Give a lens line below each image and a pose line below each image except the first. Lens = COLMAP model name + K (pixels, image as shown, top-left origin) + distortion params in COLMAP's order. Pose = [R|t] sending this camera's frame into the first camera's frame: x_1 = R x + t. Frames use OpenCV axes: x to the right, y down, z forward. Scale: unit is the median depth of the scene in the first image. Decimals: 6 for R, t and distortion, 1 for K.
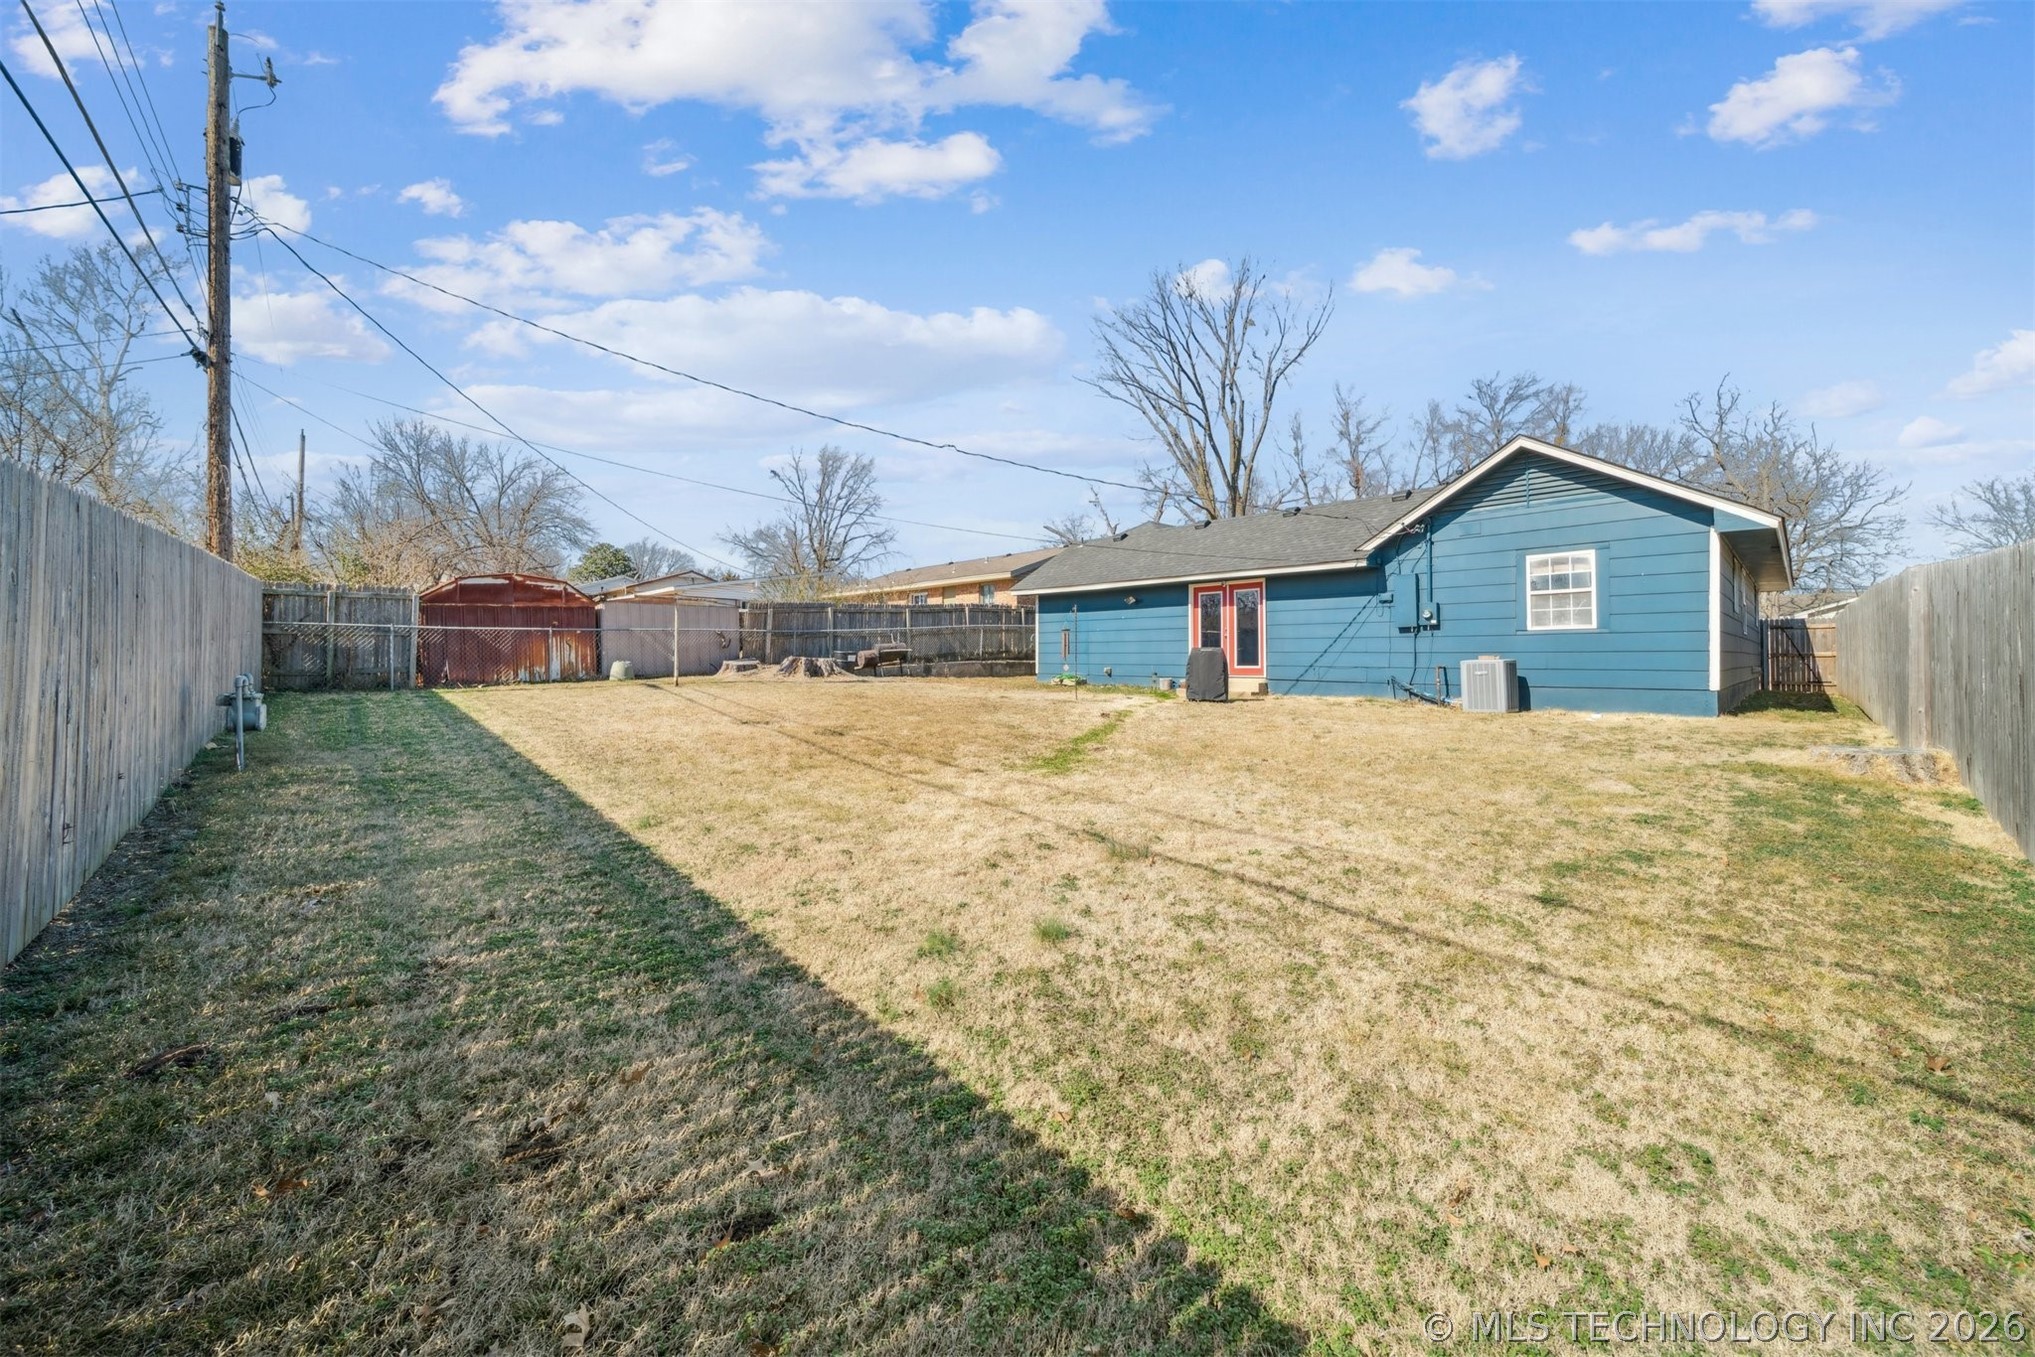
lens RADIAL K [[724.8, 0, 1015.1], [0, 724.8, 657.8], [0, 0, 1]] dist [0.000537, -0.001048]
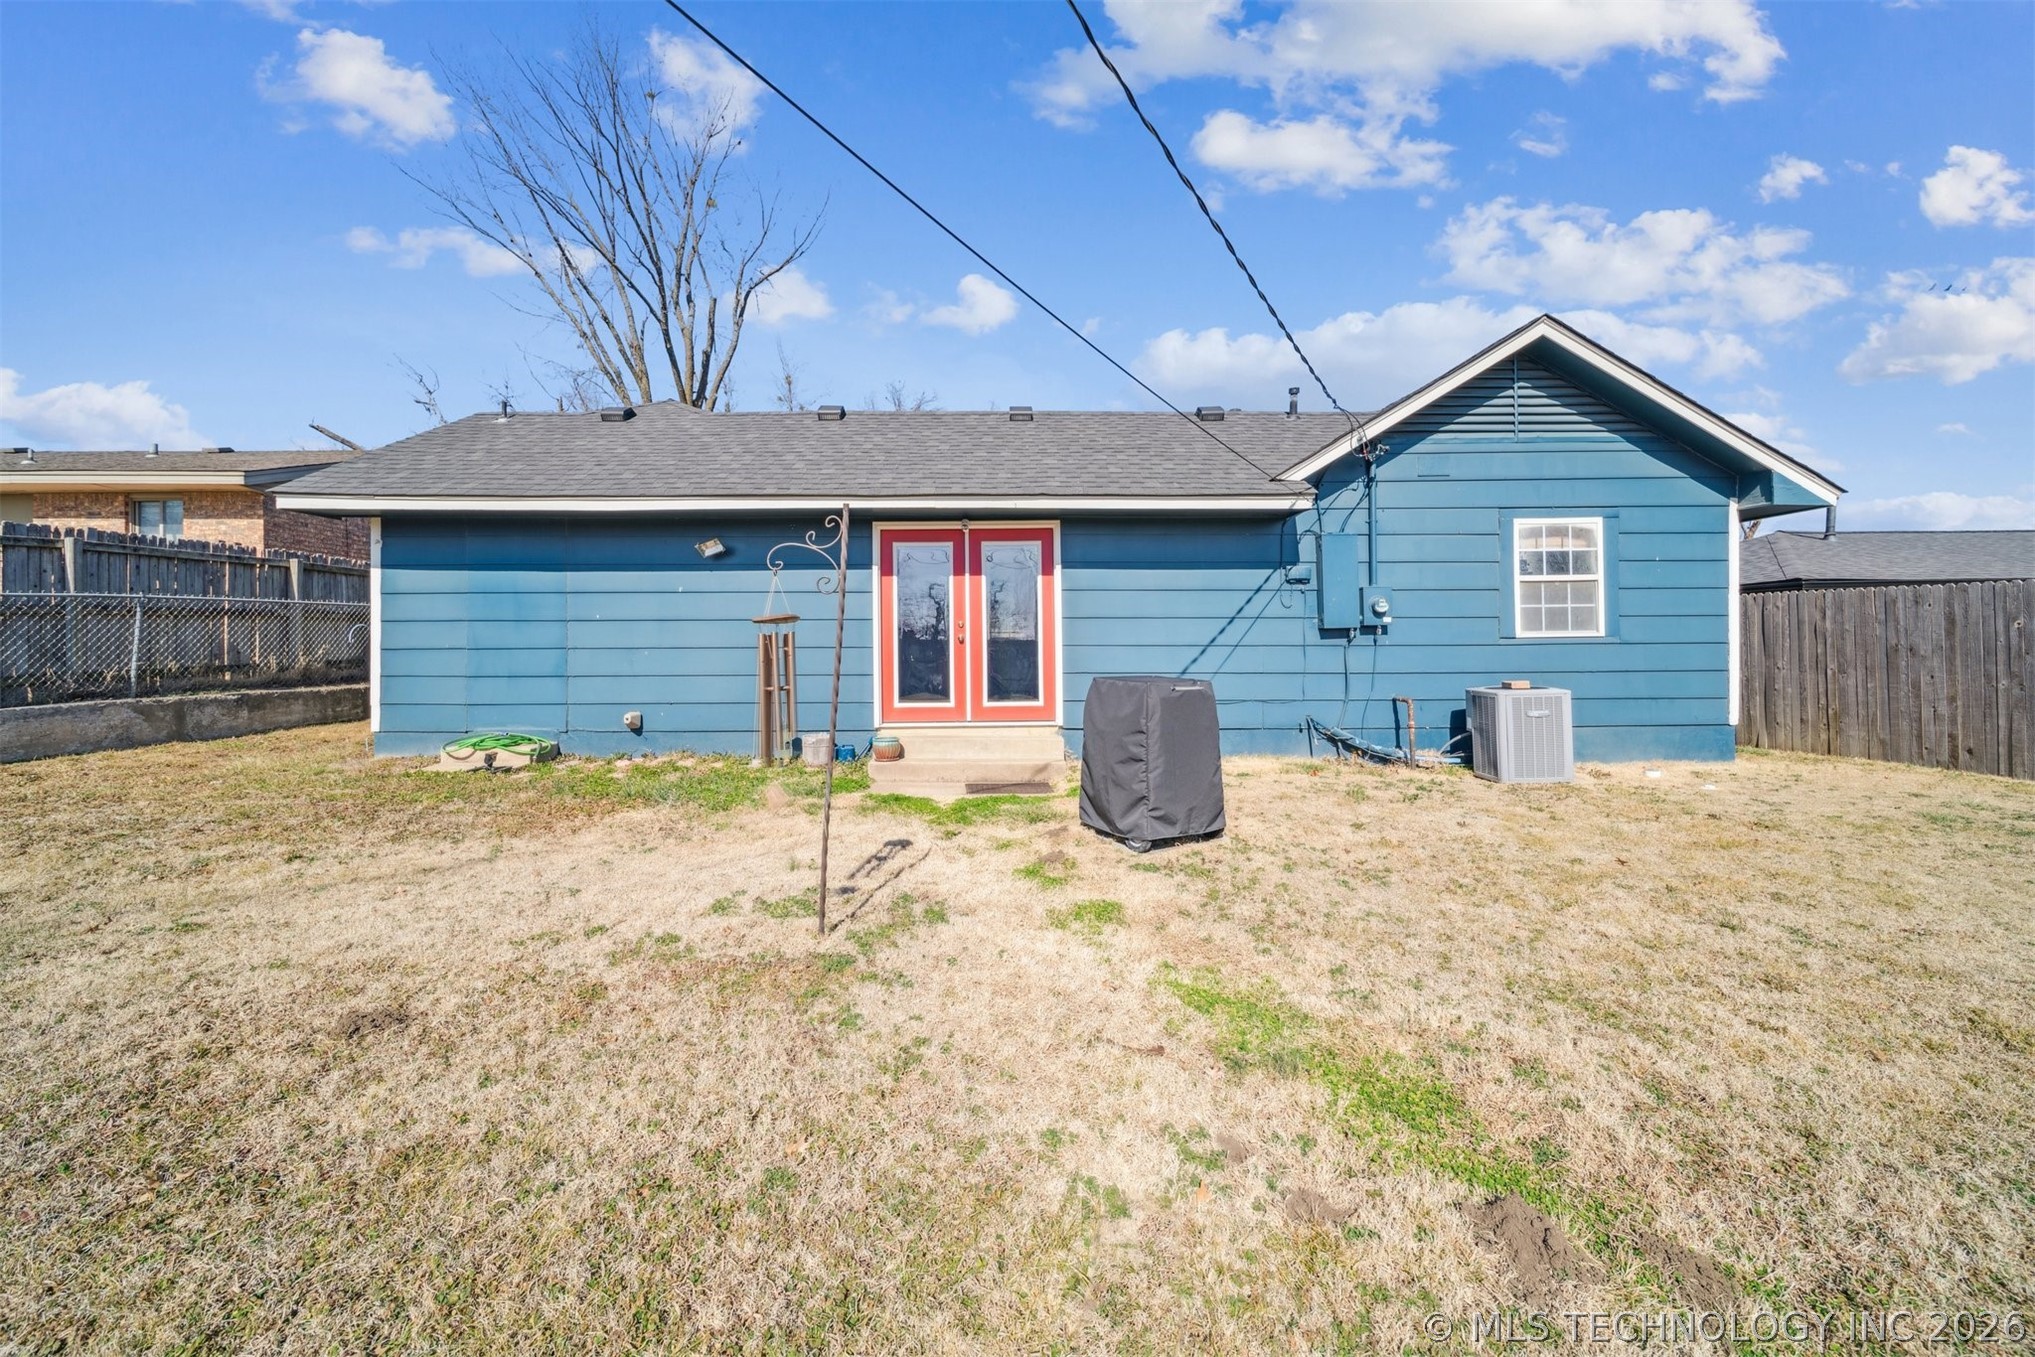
lens RADIAL K [[724.8, 0, 1013.2], [0, 724.8, 645.4], [0, 0, 1]] dist [0.000537, -0.001048]
pose [[0.668526, 0.001816, 0.743686, -0.035594], [0.006761, 0.999941, -0.008520, -0.022396], [-0.743658, 0.010724, 0.668474, 0.697347]]
